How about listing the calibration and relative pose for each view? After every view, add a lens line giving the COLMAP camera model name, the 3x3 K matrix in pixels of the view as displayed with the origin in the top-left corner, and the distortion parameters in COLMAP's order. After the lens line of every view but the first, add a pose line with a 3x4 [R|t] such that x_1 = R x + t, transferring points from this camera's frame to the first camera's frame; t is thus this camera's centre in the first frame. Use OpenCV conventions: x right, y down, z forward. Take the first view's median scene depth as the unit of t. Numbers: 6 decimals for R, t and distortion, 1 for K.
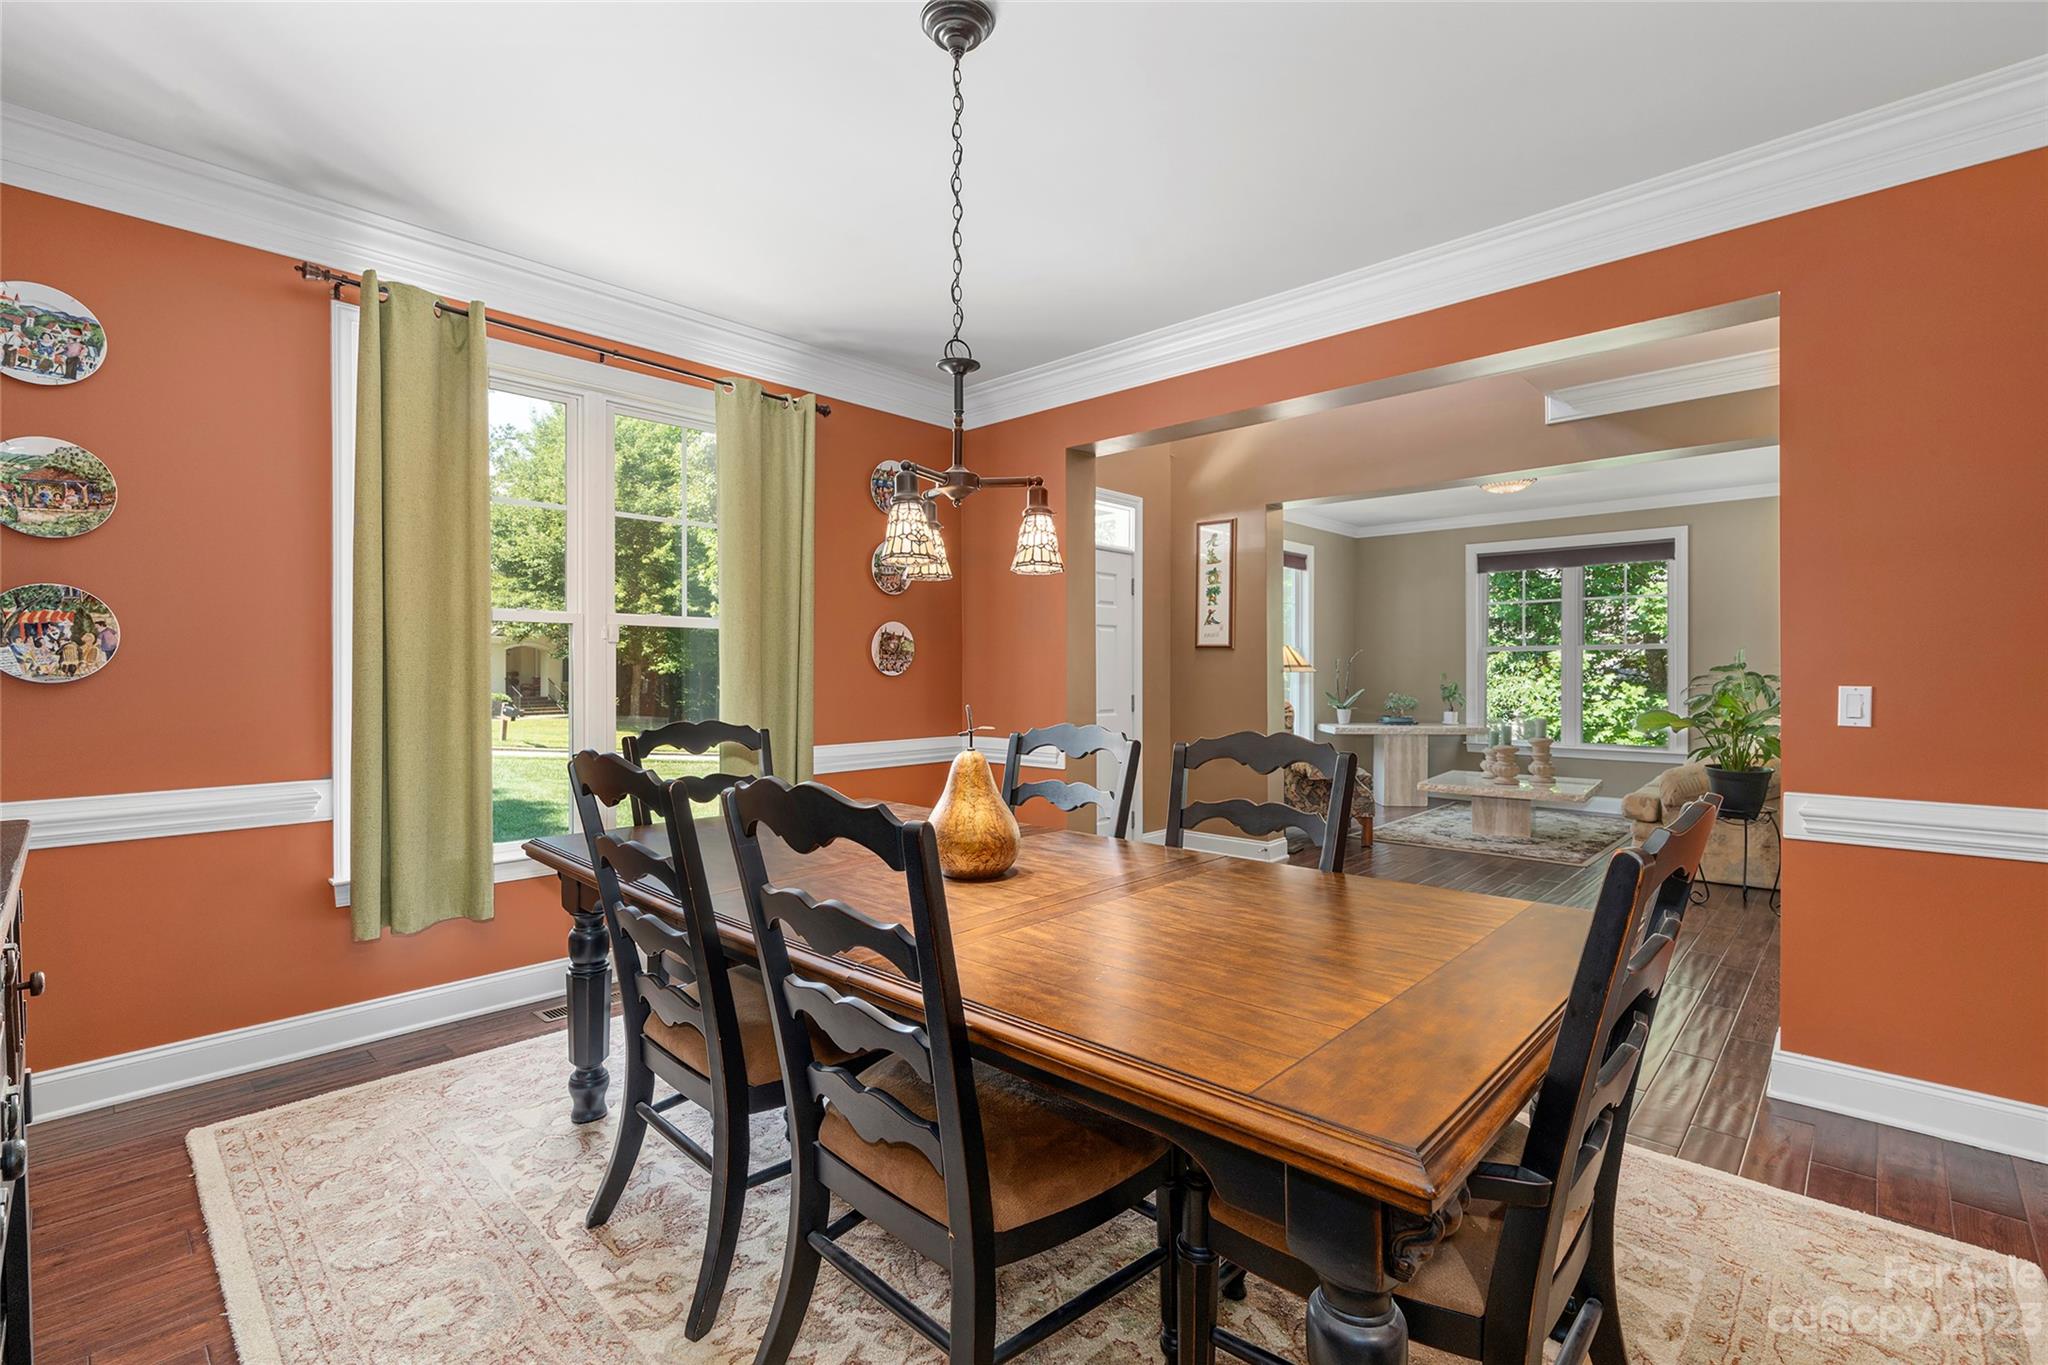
lens RADIAL K [[927.7, 0, 1054.1], [0, 927.7, 685.1], [0, 0, 1]] dist [-0.000671, -0.000079]
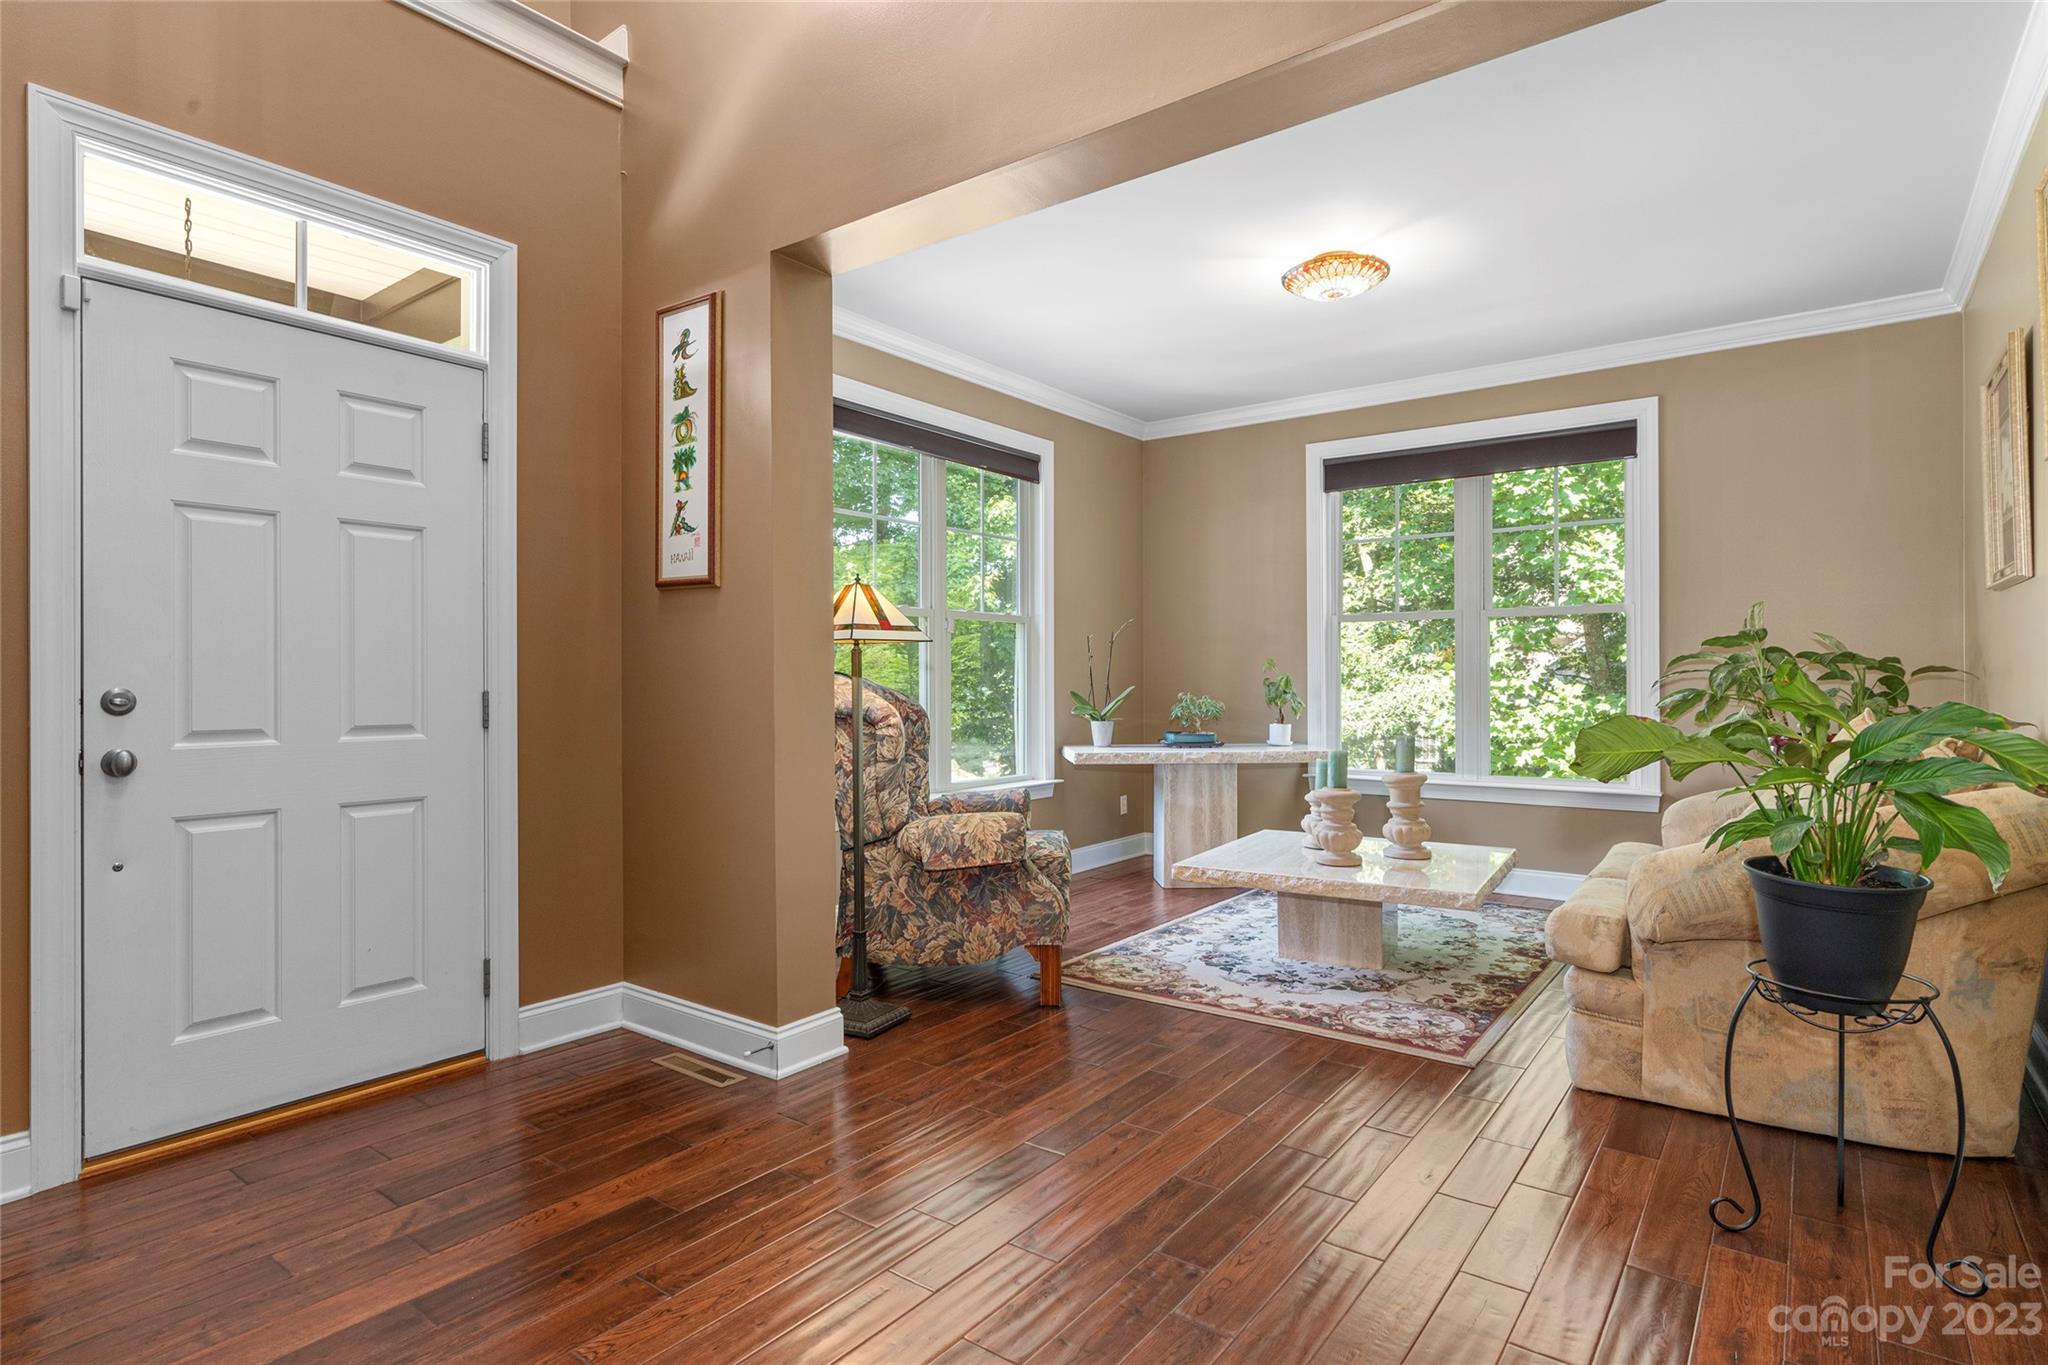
lens RADIAL K [[1079.4, 0, 1050.3], [0, 1079.4, 691.3], [0, 0, 1]] dist [-0.001922, -0.000282]
pose [[0.994054, -0.003473, 0.108829, 0.242889], [0.003743, 0.999990, -0.002277, 0.010602], [-0.108820, 0.002671, 0.994058, 0.388005]]
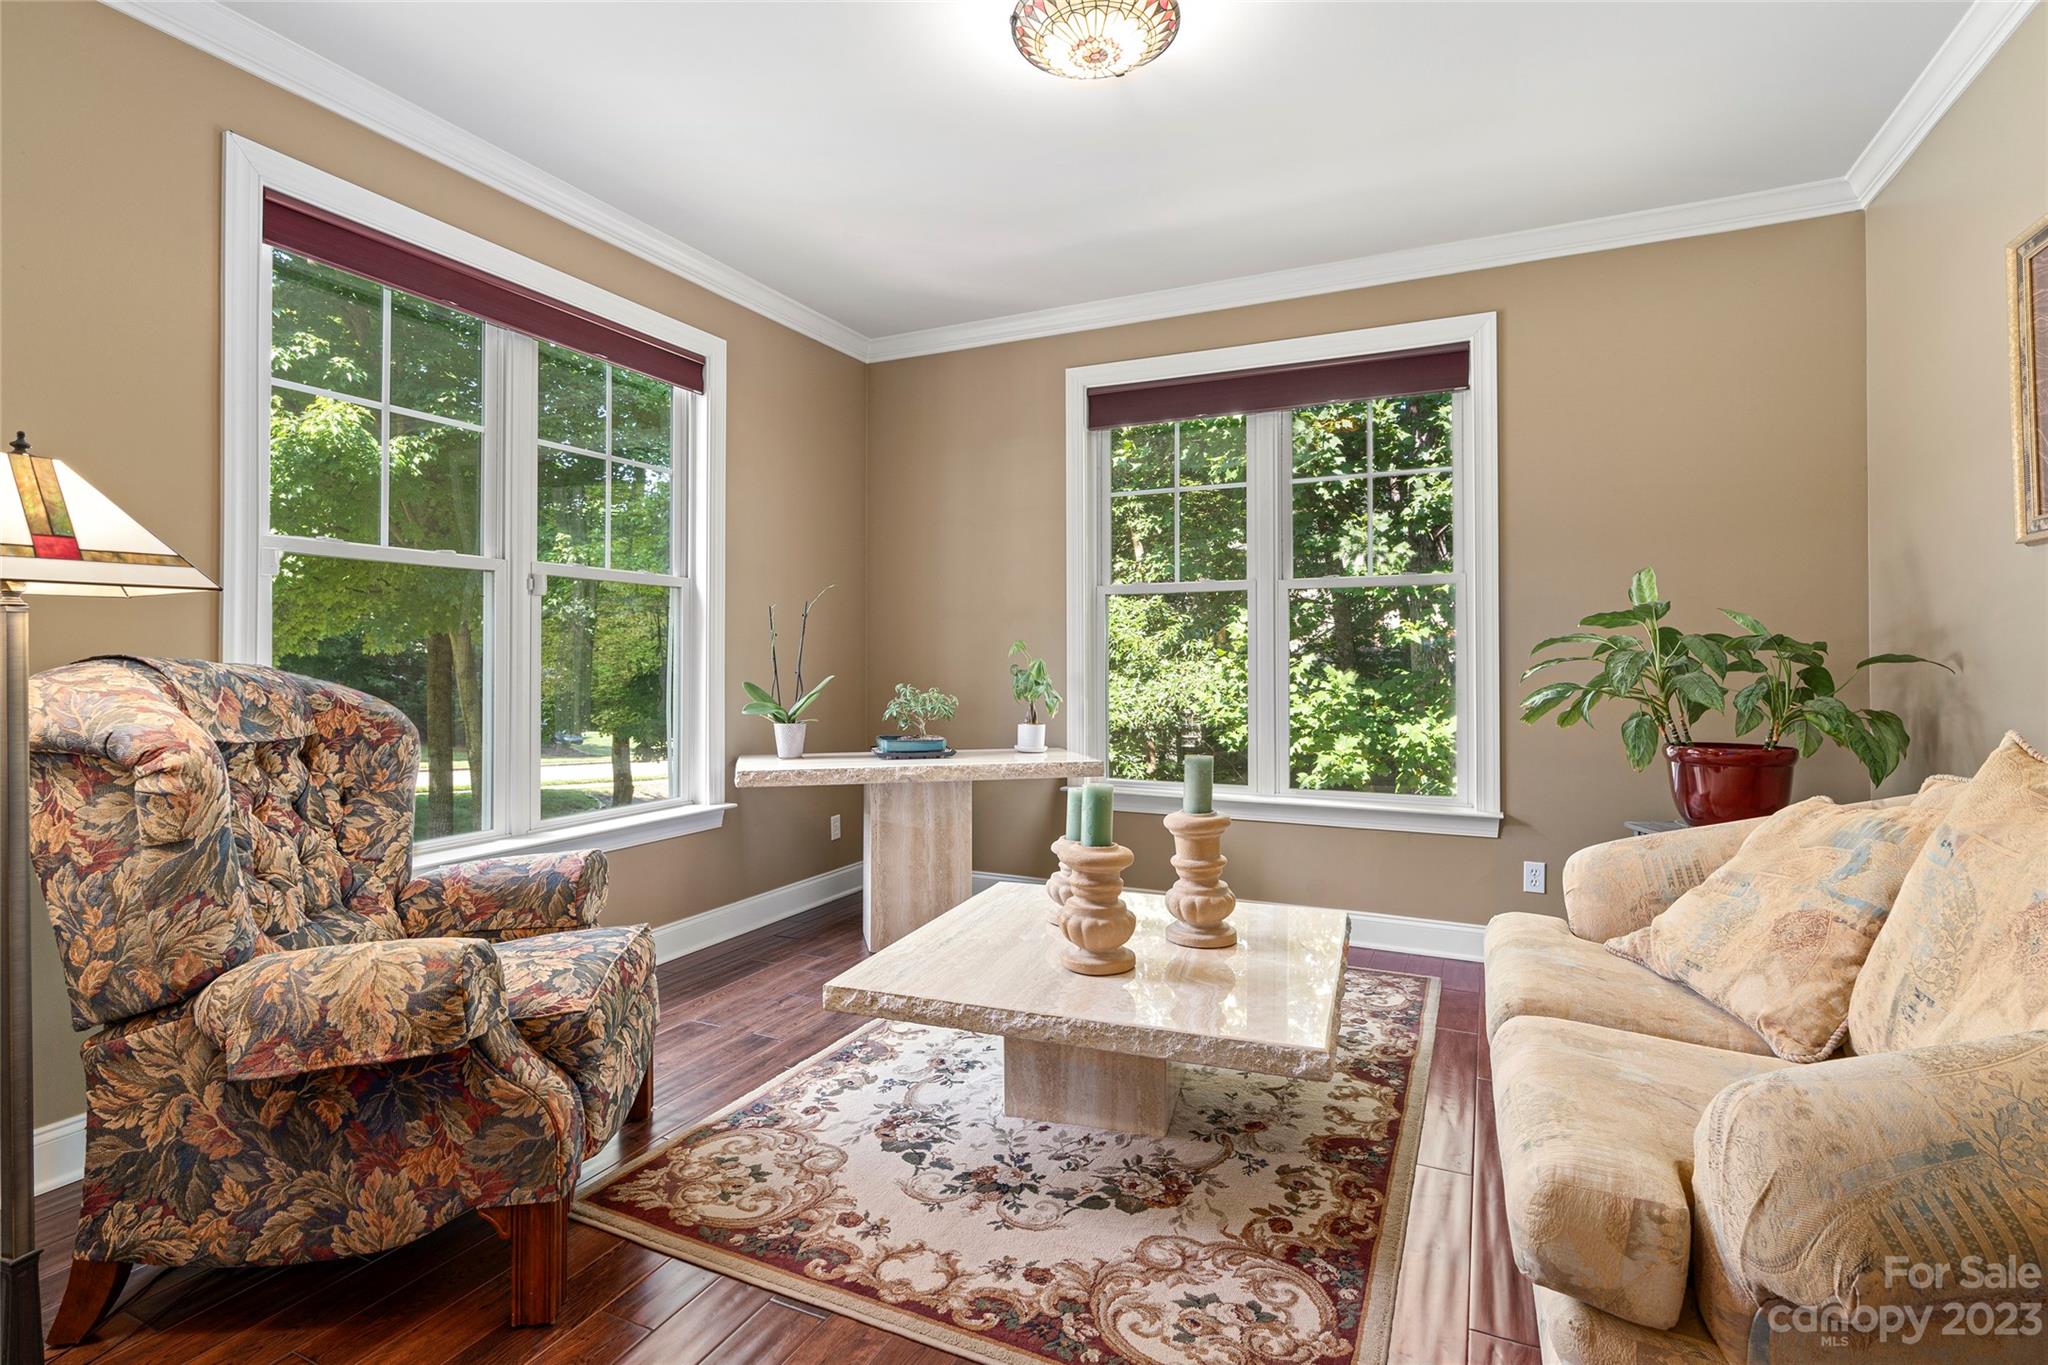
lens RADIAL K [[980.4, 0, 1024.0], [0, 980.4, 682.5], [0, 0, 1]] dist [-0.001332, 0.000121]
pose [[0.960971, -0.004785, 0.276607, 0.341872], [0.002556, 0.999961, 0.008418, 0.004727], [-0.276636, -0.007383, 0.960946, 0.631402]]
